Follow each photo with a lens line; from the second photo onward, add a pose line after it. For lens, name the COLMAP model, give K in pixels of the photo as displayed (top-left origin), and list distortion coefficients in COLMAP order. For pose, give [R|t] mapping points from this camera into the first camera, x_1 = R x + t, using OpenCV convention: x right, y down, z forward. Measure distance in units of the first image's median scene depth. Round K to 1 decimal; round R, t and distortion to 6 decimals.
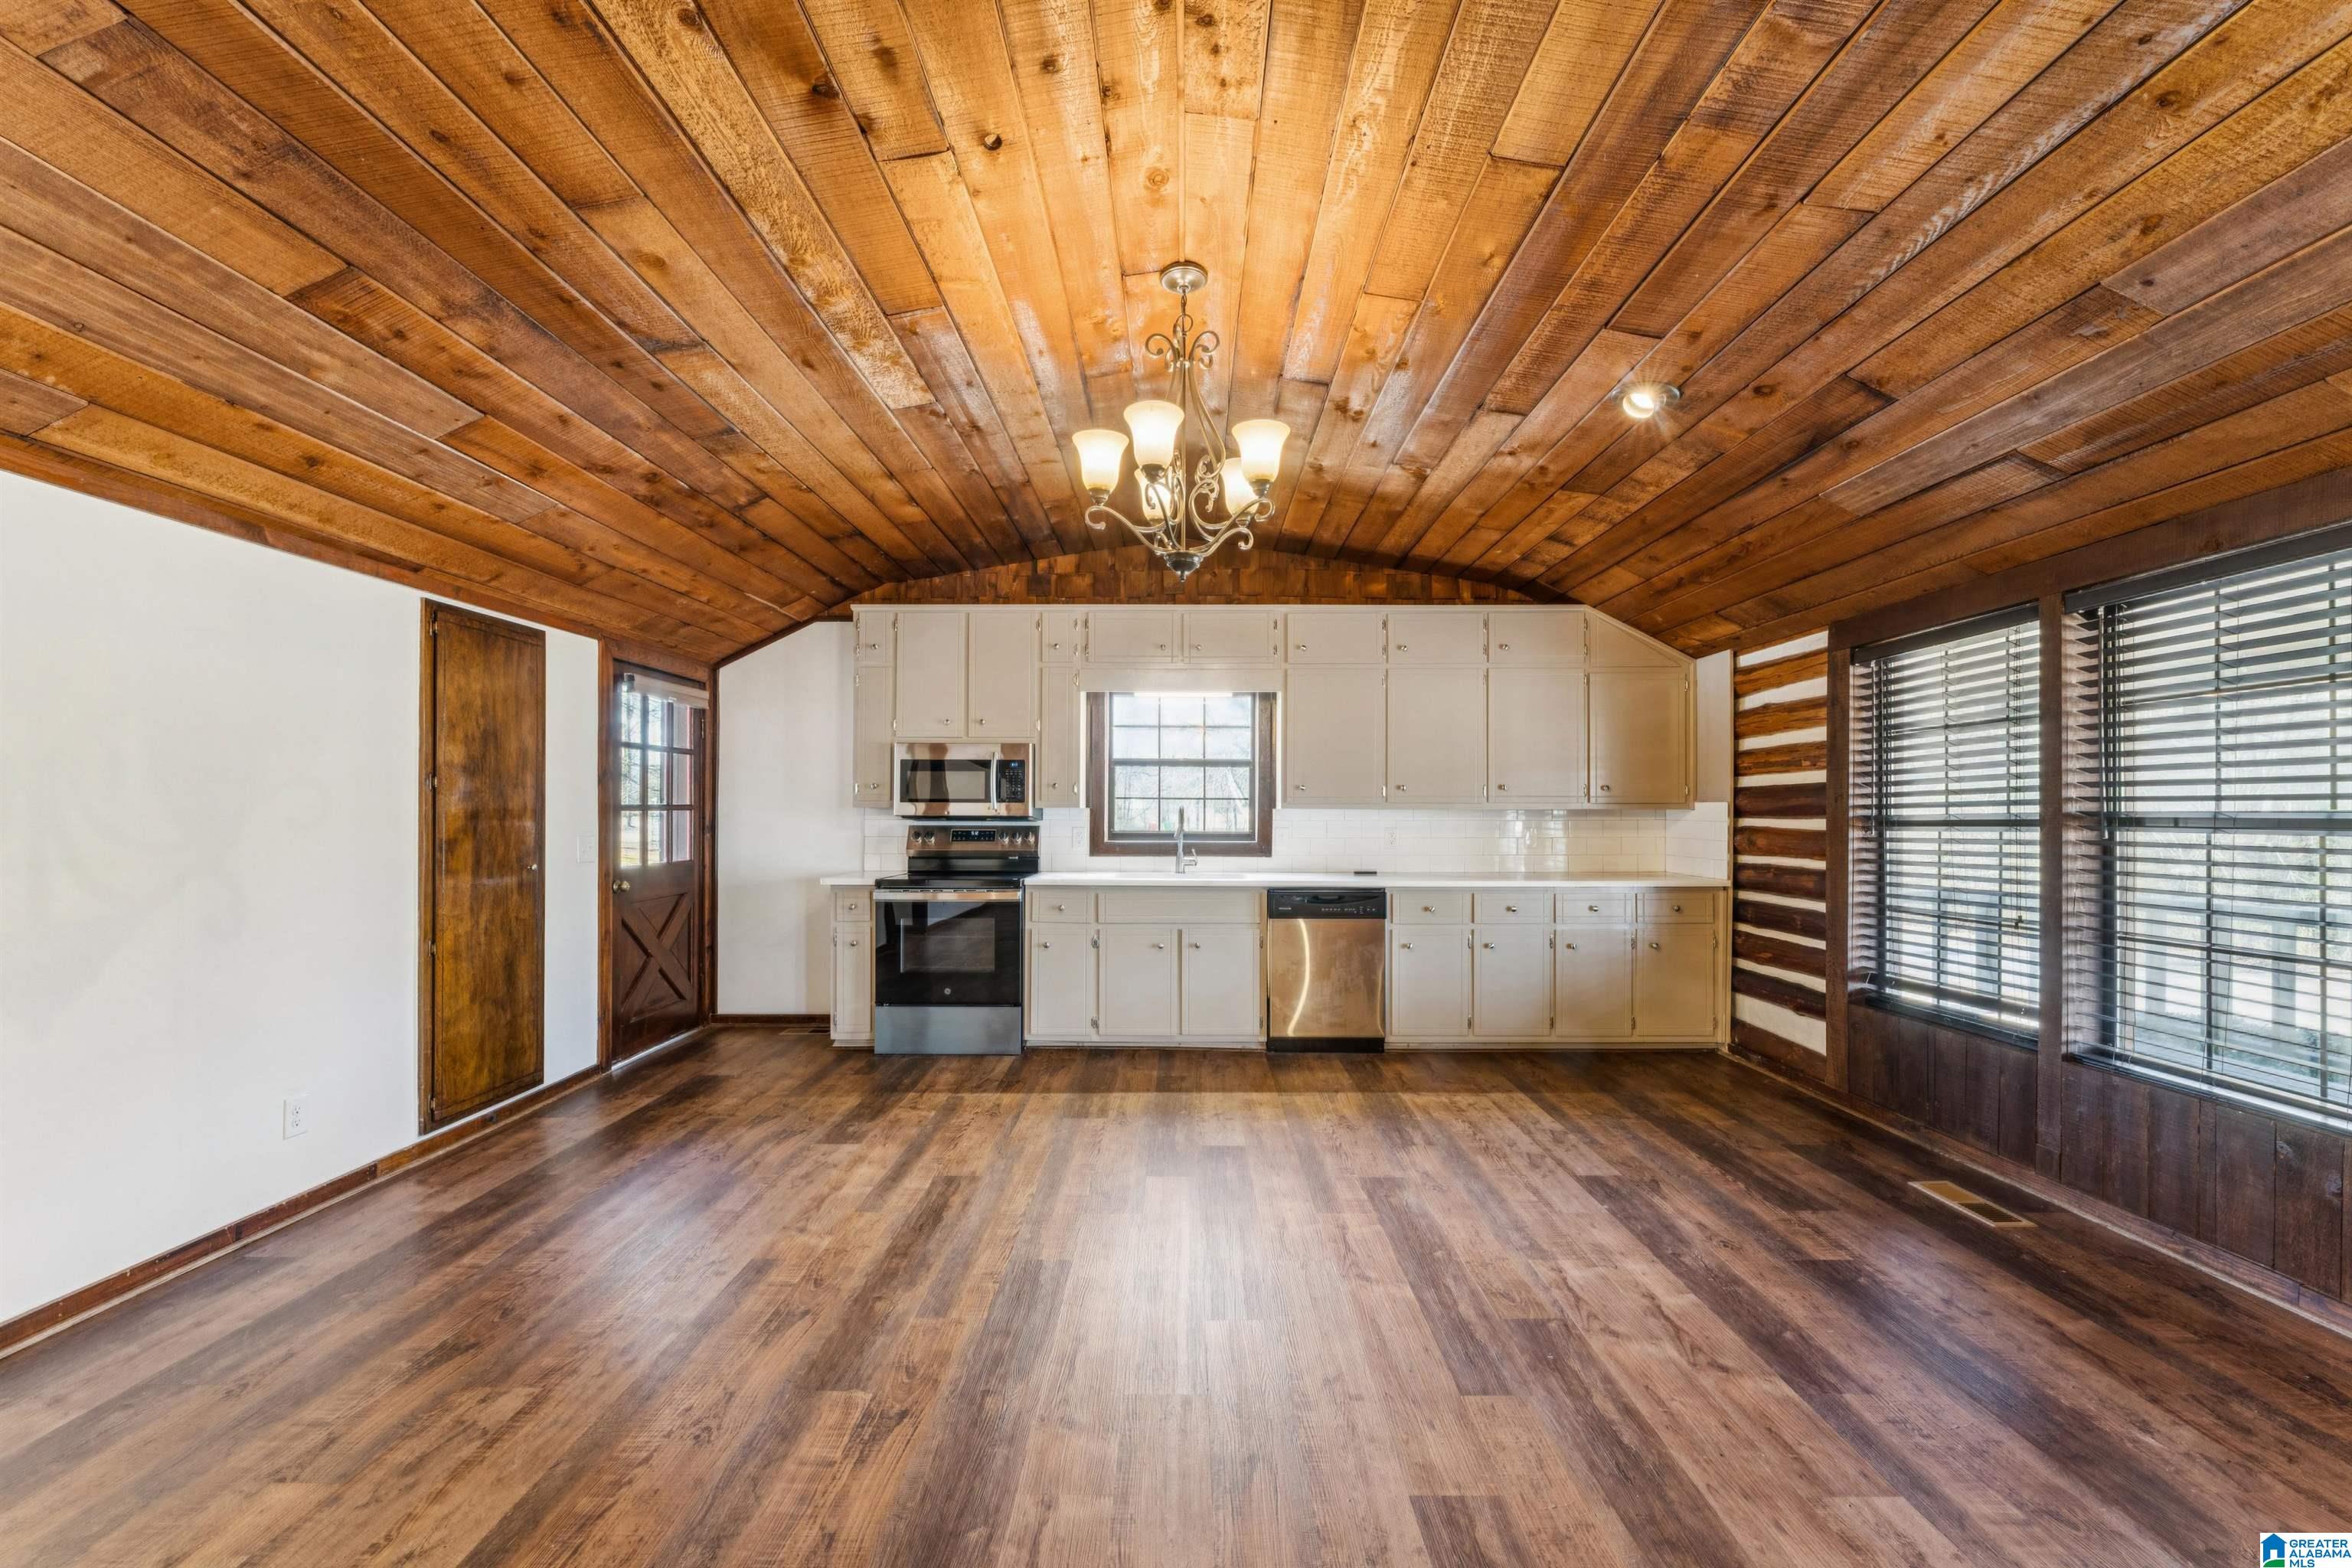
lens RADIAL K [[946.6, 0, 1177.7], [0, 946.6, 804.8], [0, 0, 1]] dist [-0.002268, -0.000026]
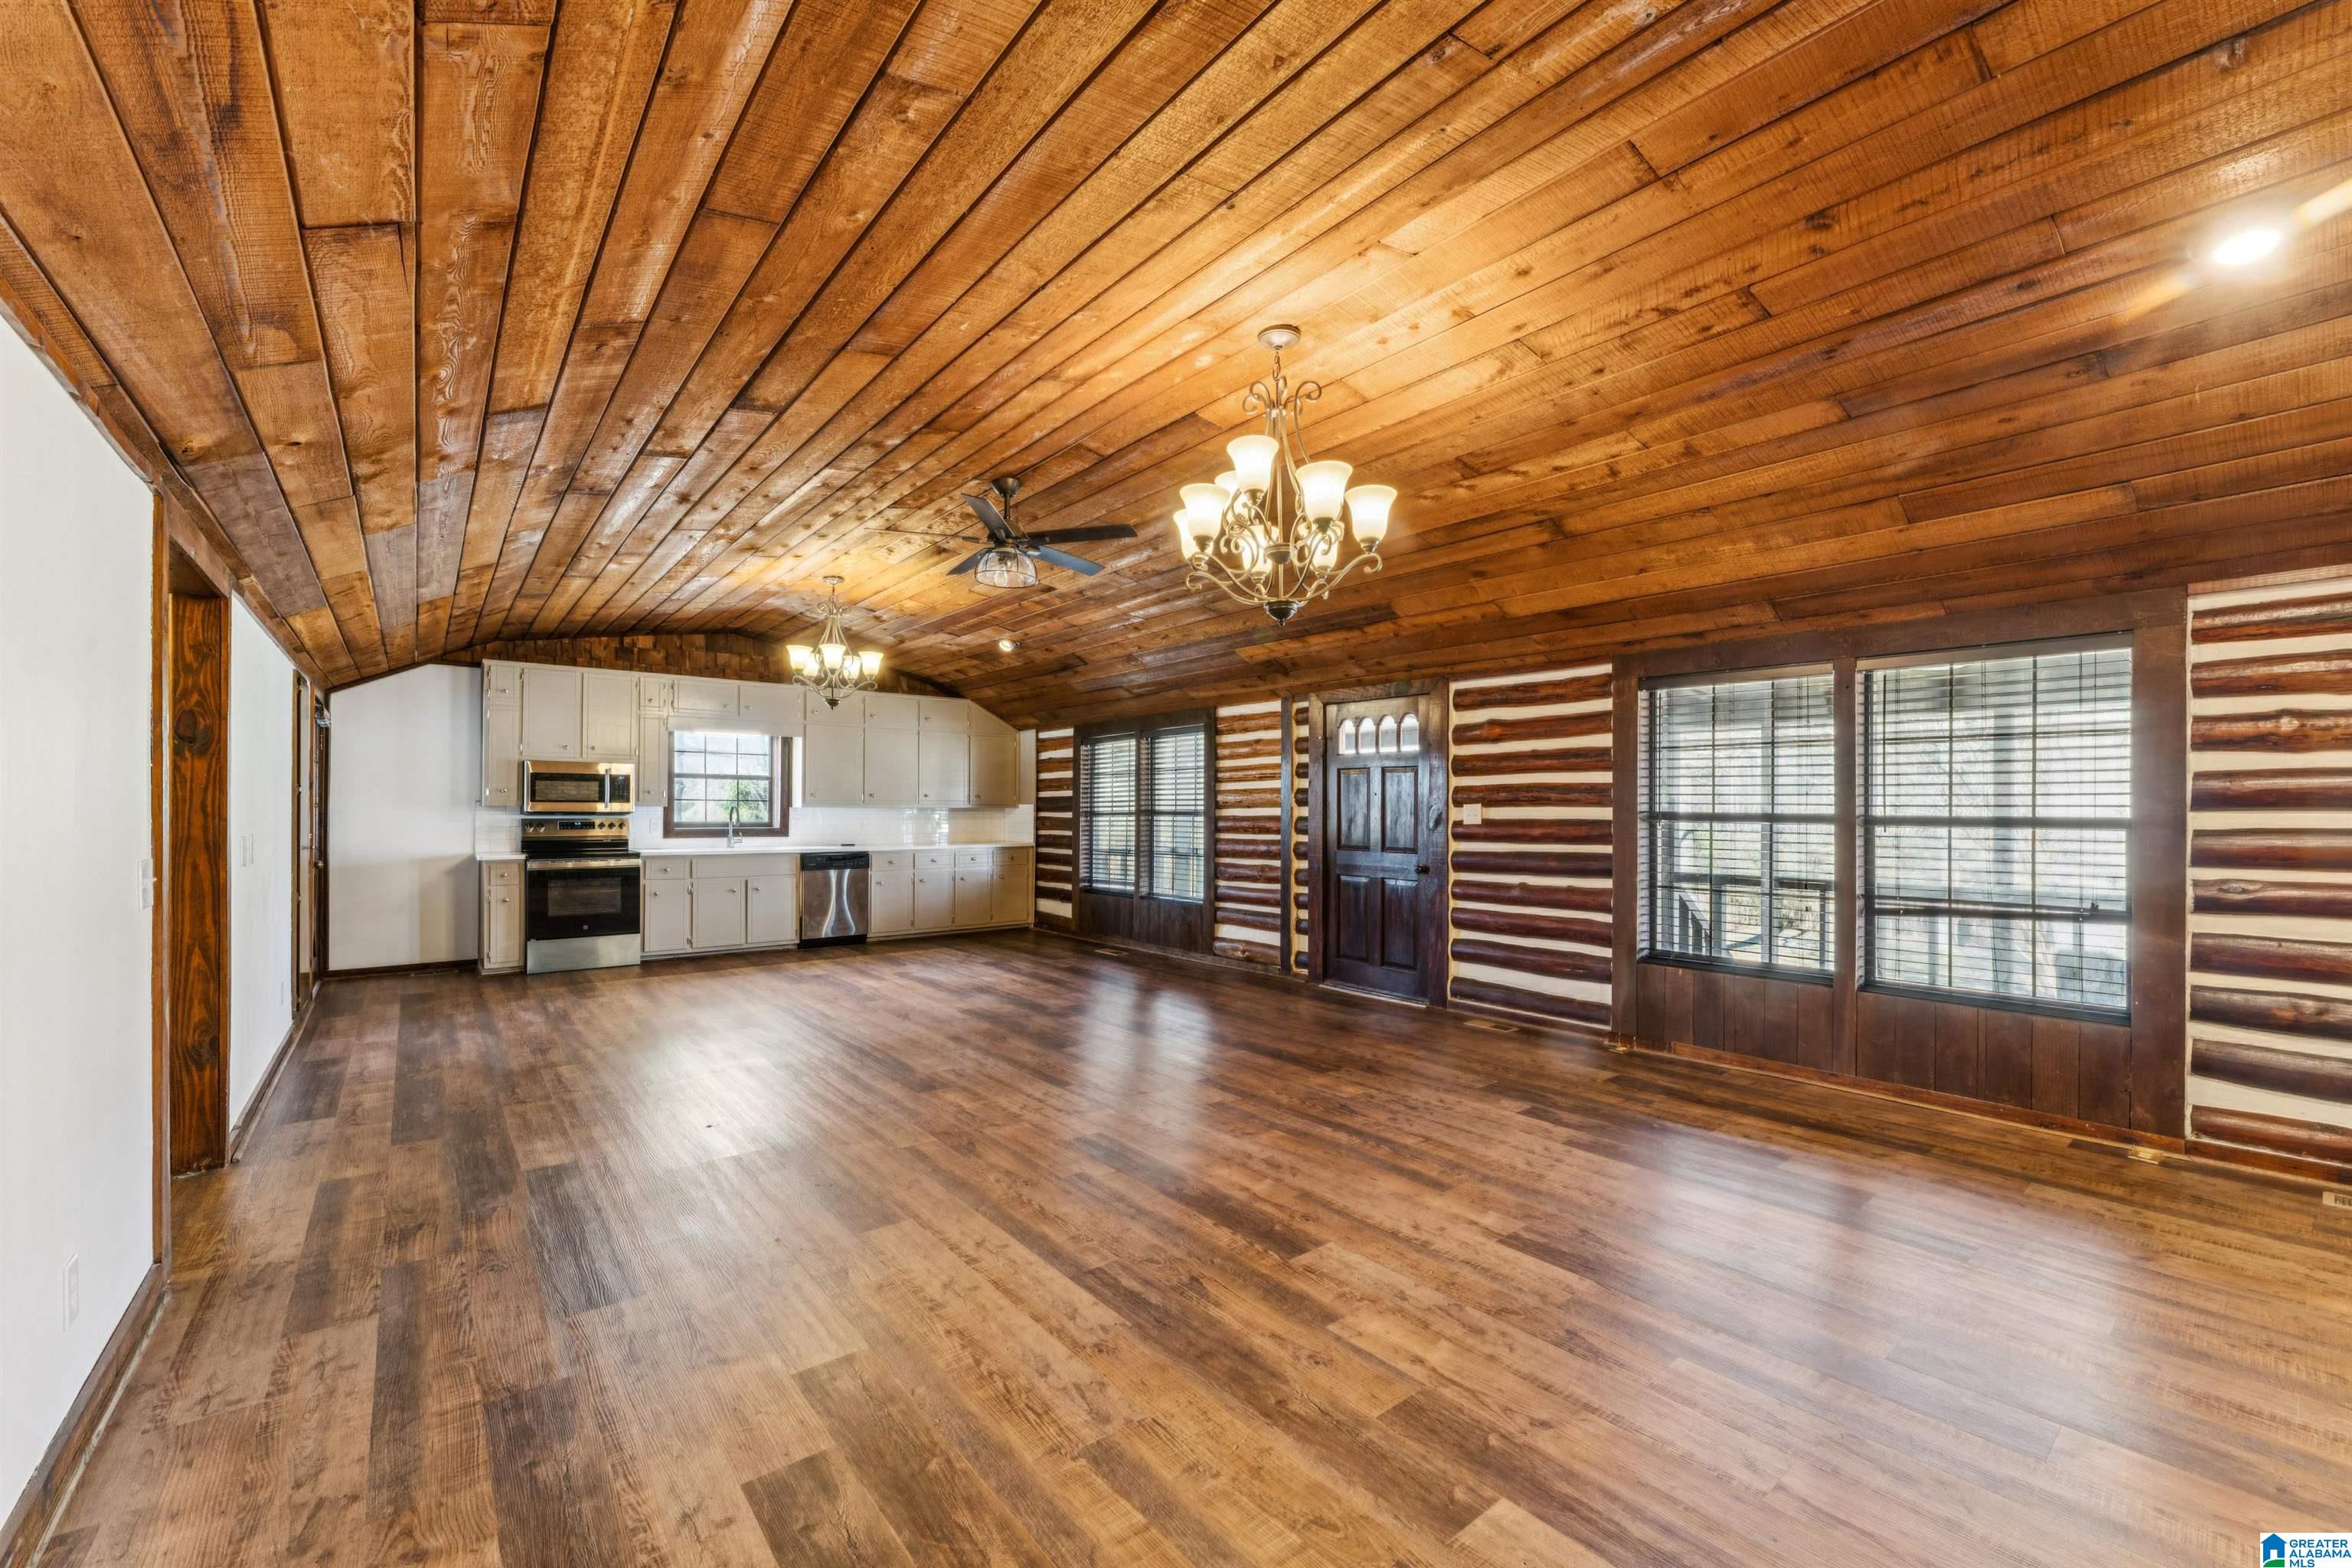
lens RADIAL K [[946.6, 0, 1177.5], [0, 946.6, 801.2], [0, 0, 1]] dist [-0.002268, -0.000026]
pose [[0.777297, 0.004784, 0.629115, -0.463394], [-0.006750, 0.999977, 0.000736, -0.013161], [-0.629097, -0.004818, 0.777312, -0.784598]]
